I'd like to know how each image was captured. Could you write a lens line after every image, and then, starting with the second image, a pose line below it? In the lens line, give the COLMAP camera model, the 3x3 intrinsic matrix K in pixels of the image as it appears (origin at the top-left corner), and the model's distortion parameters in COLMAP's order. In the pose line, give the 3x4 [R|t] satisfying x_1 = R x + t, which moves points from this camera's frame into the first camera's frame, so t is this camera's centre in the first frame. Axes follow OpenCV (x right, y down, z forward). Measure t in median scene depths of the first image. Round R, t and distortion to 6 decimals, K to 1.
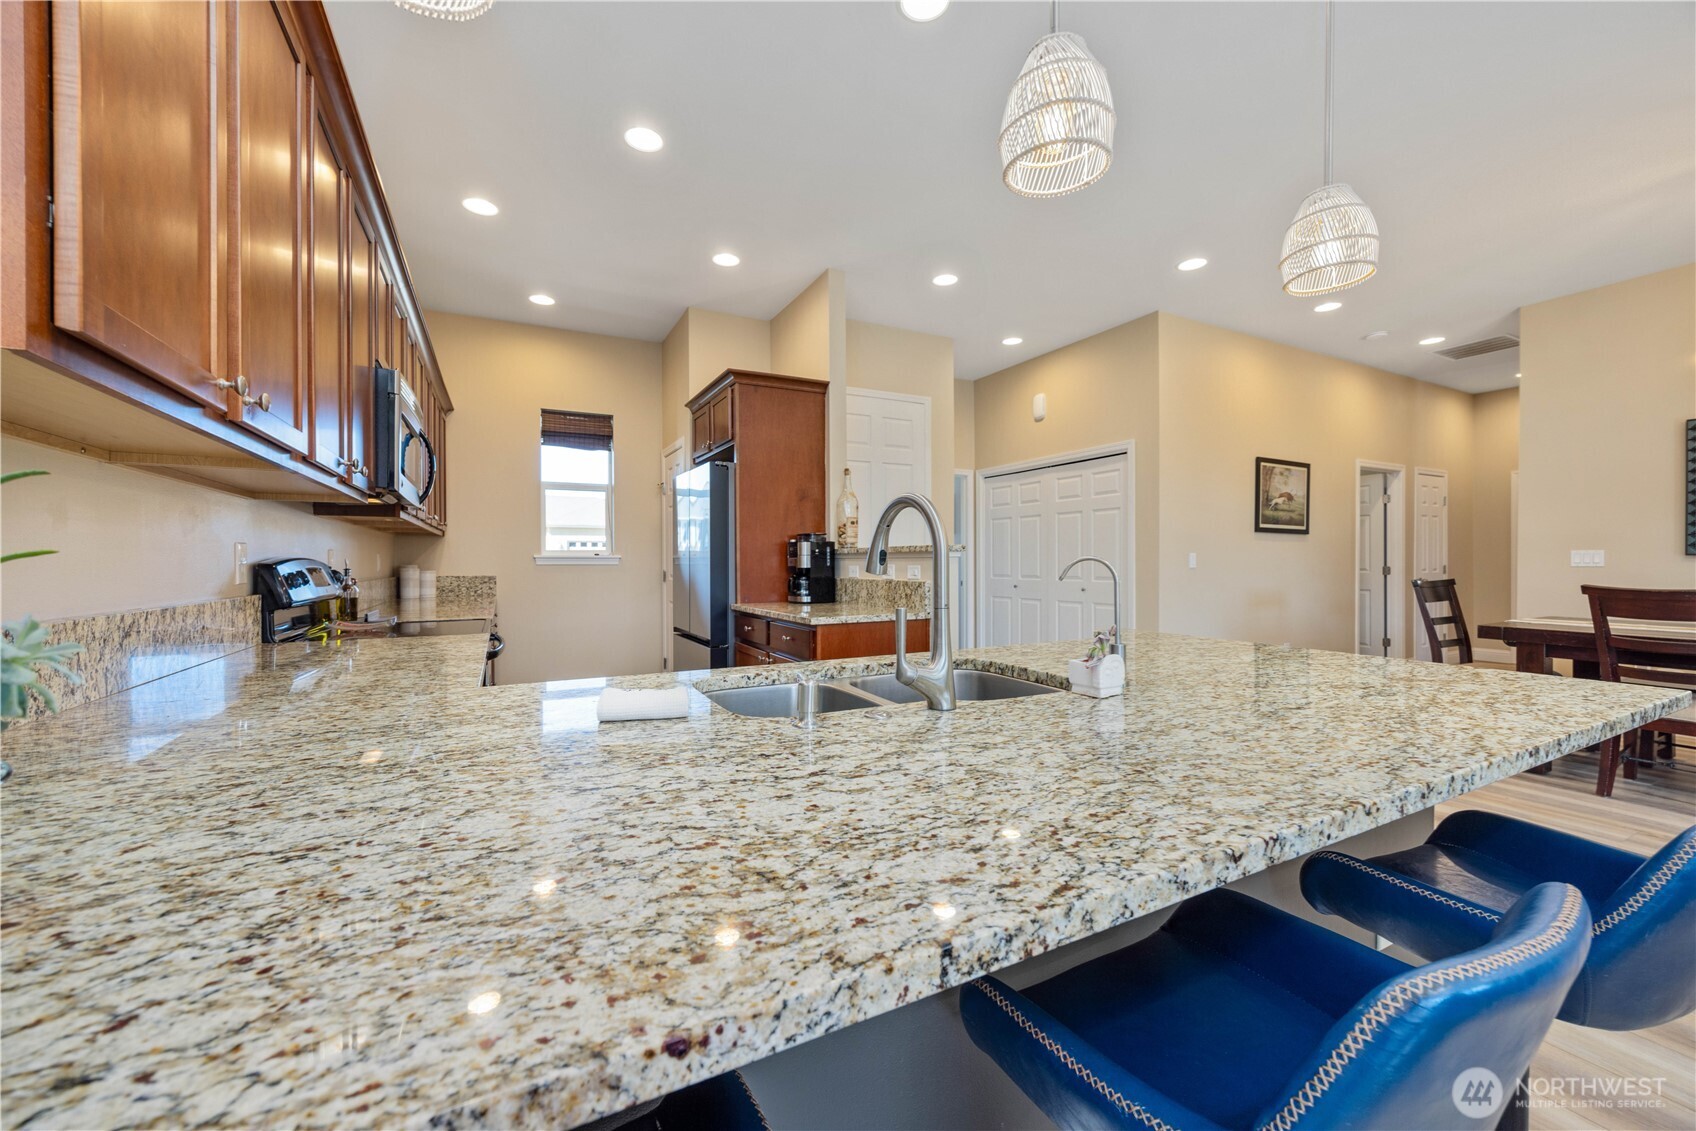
lens RADIAL K [[647.4, 0, 835.7], [0, 647.4, 565.9], [0, 0, 1]] dist [-0.002282, -0.000131]
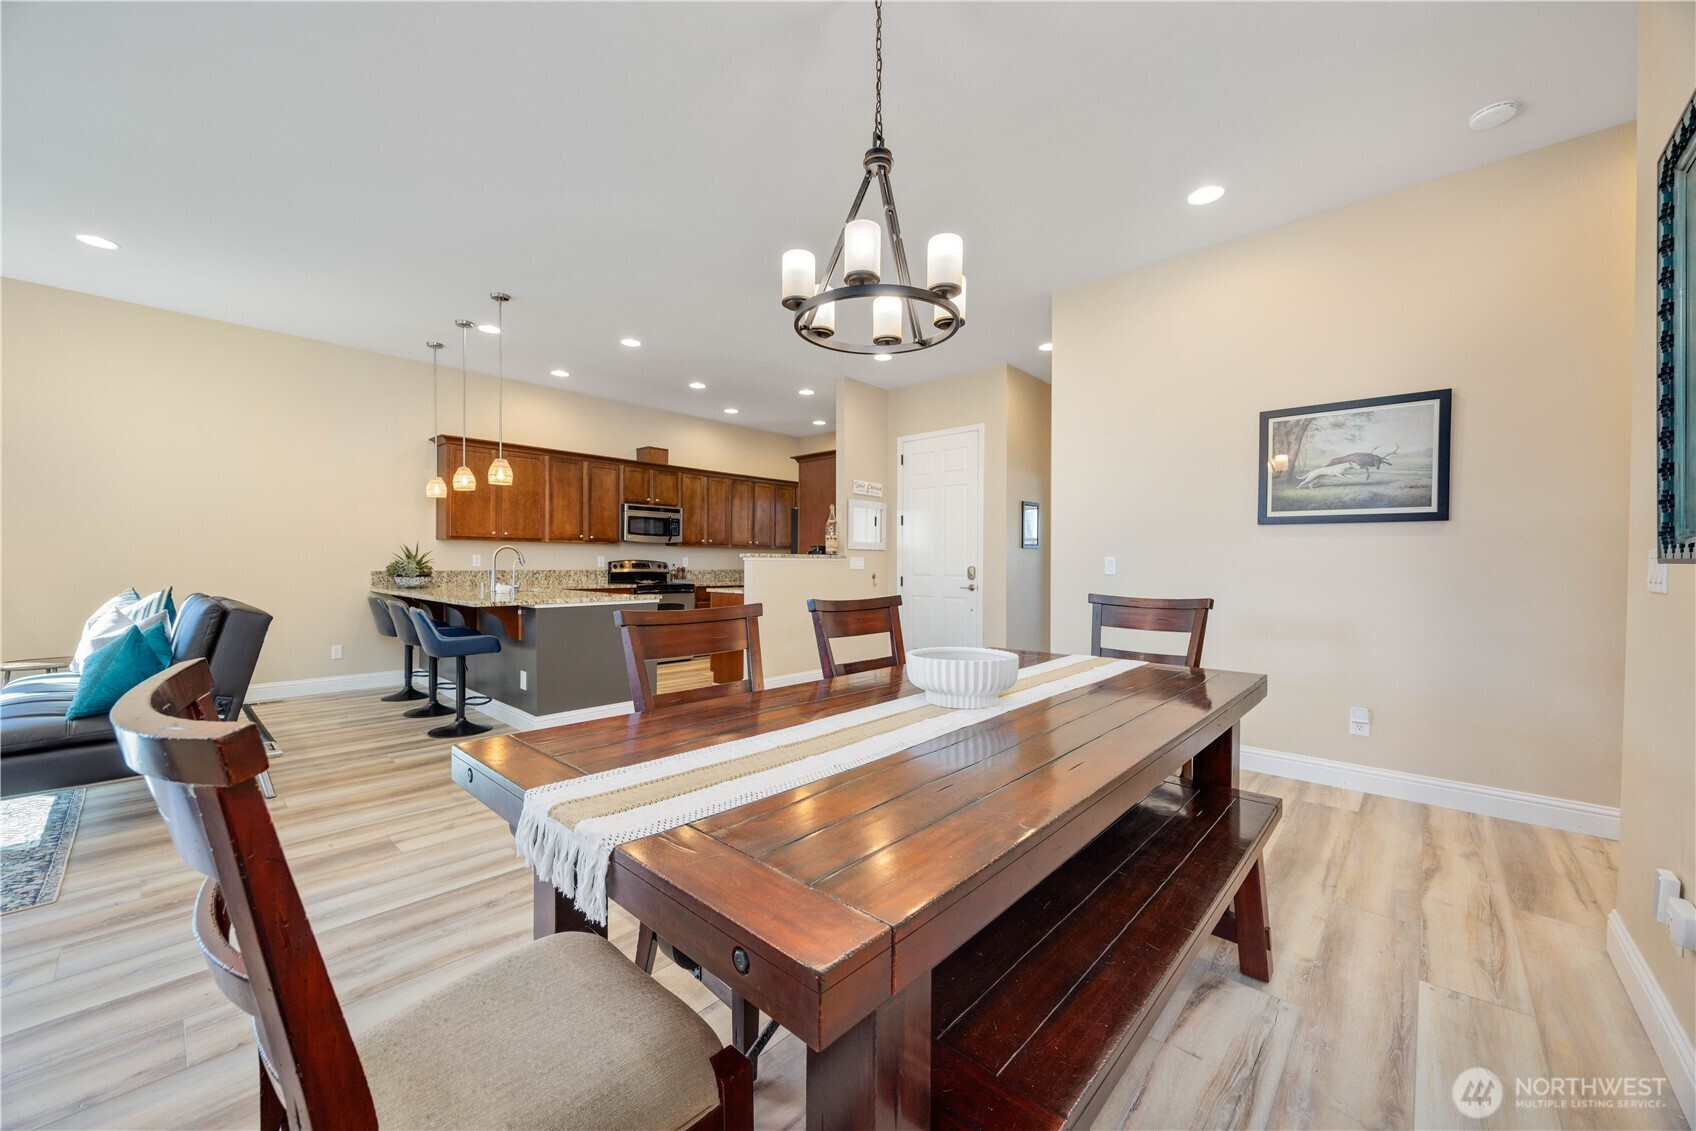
lens RADIAL K [[639.7, 0, 838.4], [0, 639.7, 568.2], [0, 0, 1]] dist [-0.002202, -0.000214]
pose [[0.339861, 0.013633, -0.940377, 1.135636], [-0.014731, 0.999849, 0.009171, -0.007228], [0.940360, 0.010735, 0.340010, 0.369424]]
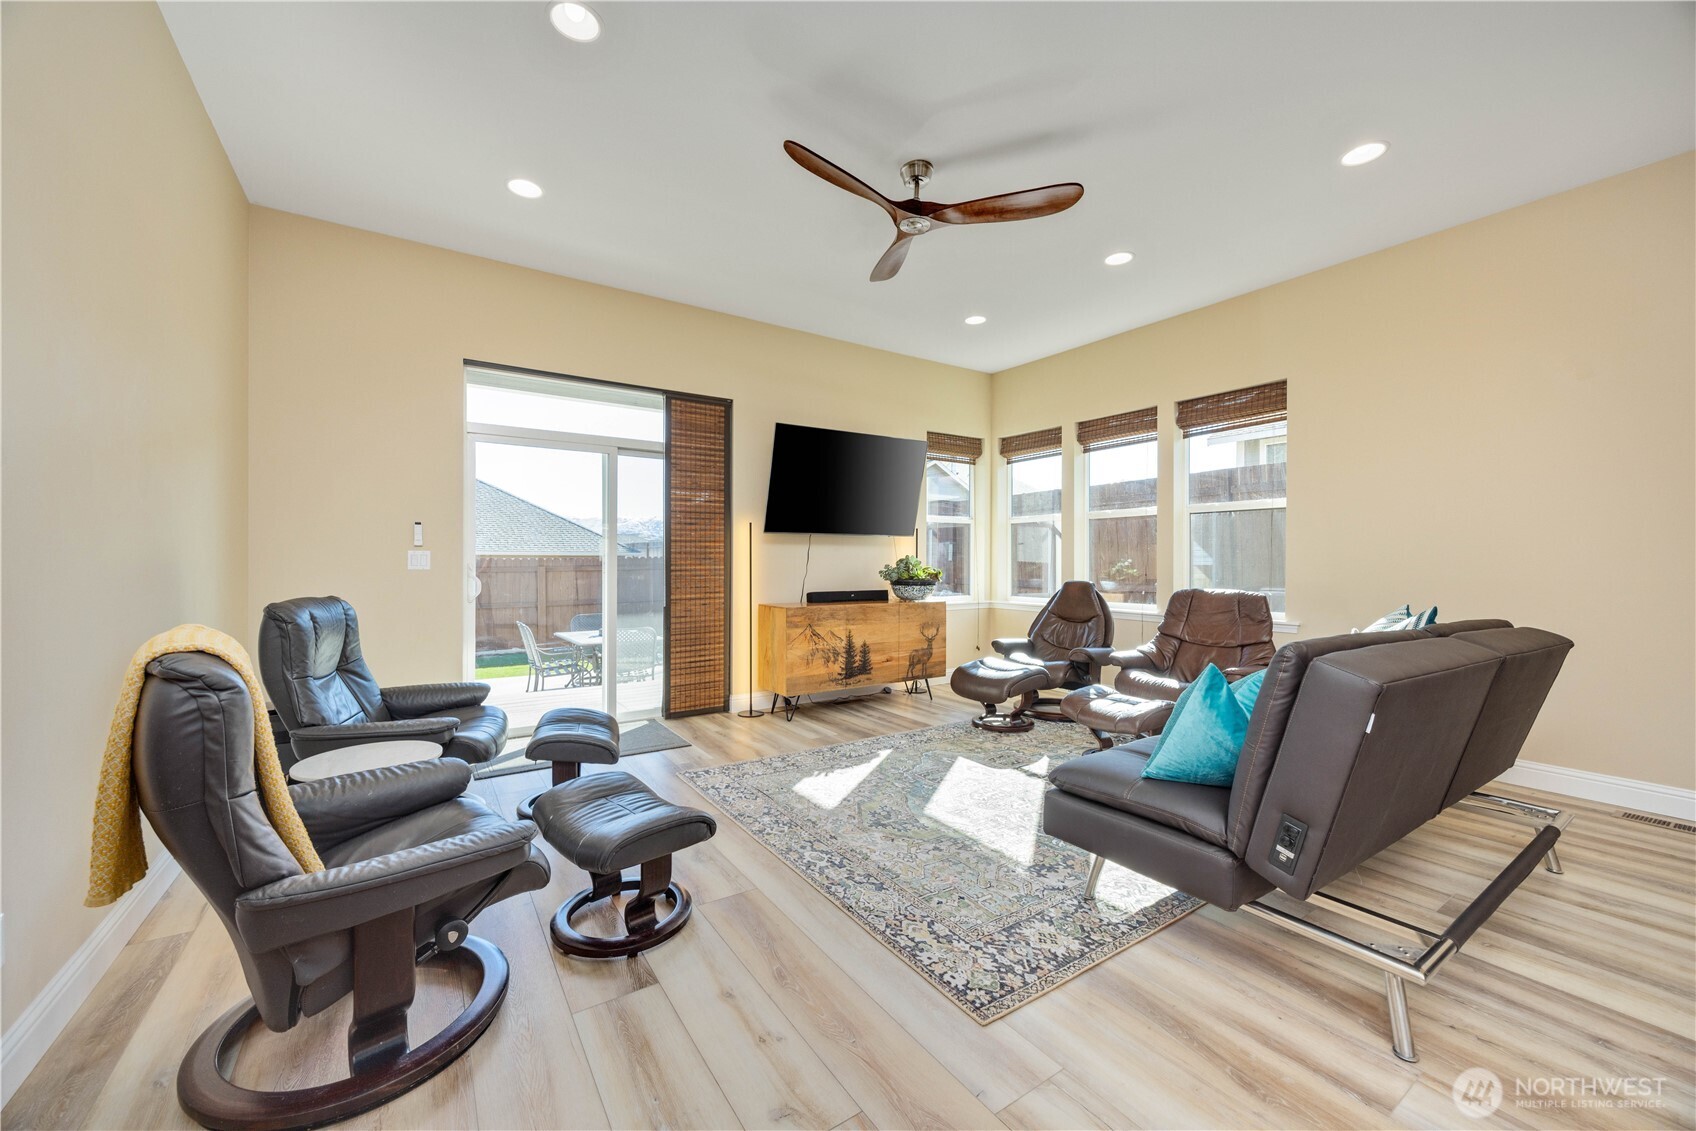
lens RADIAL K [[642.8, 0, 841.5], [0, 642.8, 562.0], [0, 0, 1]] dist [-0.001662, 0.000167]
pose [[-0.994015, 0.002142, -0.109221, 0.696627], [0.001333, 0.999971, 0.007475, -0.006726], [0.109233, 0.007285, -0.993989, 0.335695]]
